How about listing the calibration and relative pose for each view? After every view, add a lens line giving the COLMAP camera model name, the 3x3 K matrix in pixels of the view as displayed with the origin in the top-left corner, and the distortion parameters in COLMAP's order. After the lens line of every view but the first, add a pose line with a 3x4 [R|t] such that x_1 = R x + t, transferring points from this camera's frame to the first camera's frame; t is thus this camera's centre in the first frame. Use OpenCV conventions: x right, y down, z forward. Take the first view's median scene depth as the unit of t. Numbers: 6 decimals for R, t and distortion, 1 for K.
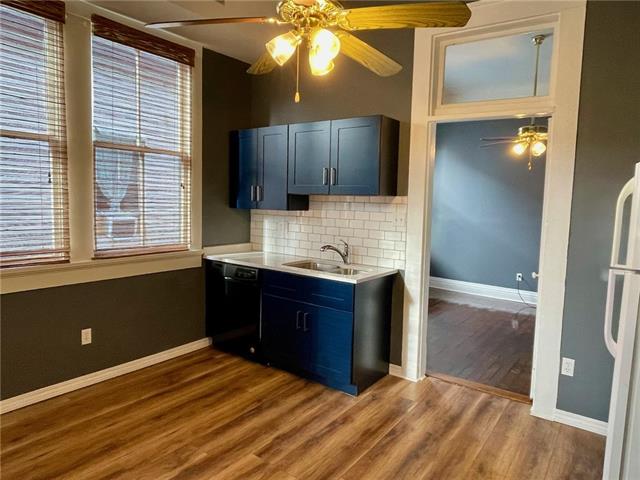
lens RADIAL K [[423.5, 0, 321.9], [0, 423.5, 239.9], [0, 0, 1]] dist [0.010551, -0.017118]
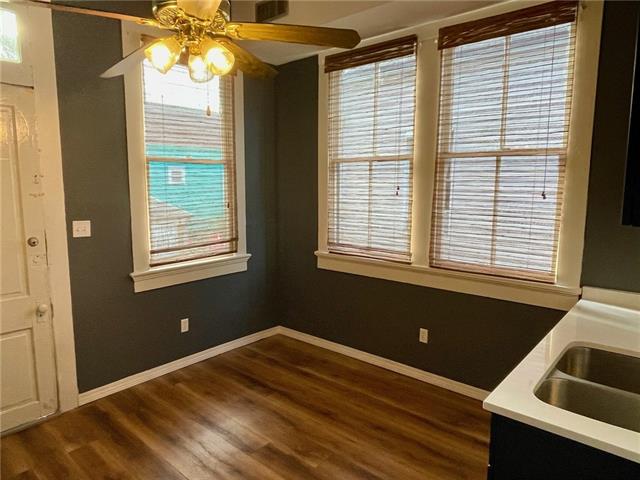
lens RADIAL K [[423.5, 0, 322.5], [0, 423.5, 242.9], [0, 0, 1]] dist [0.010551, -0.017118]
pose [[-0.070247, 0.112143, -0.991206, 0.550556], [-0.105260, 0.987280, 0.119159, -0.117486], [0.991961, 0.112705, -0.057549, 0.838982]]
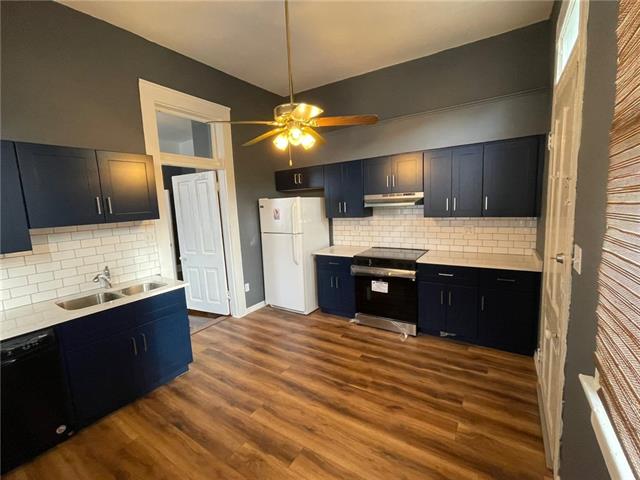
lens RADIAL K [[279.8, 0, 316.9], [0, 279.8, 236.9], [0, 0, 1]] dist [-0.004077, -0.000212]
pose [[-0.044429, -0.149806, 0.987717, -0.798338], [0.145593, 0.977166, 0.154755, -0.124703], [-0.988346, 0.150681, -0.021604, 0.605116]]
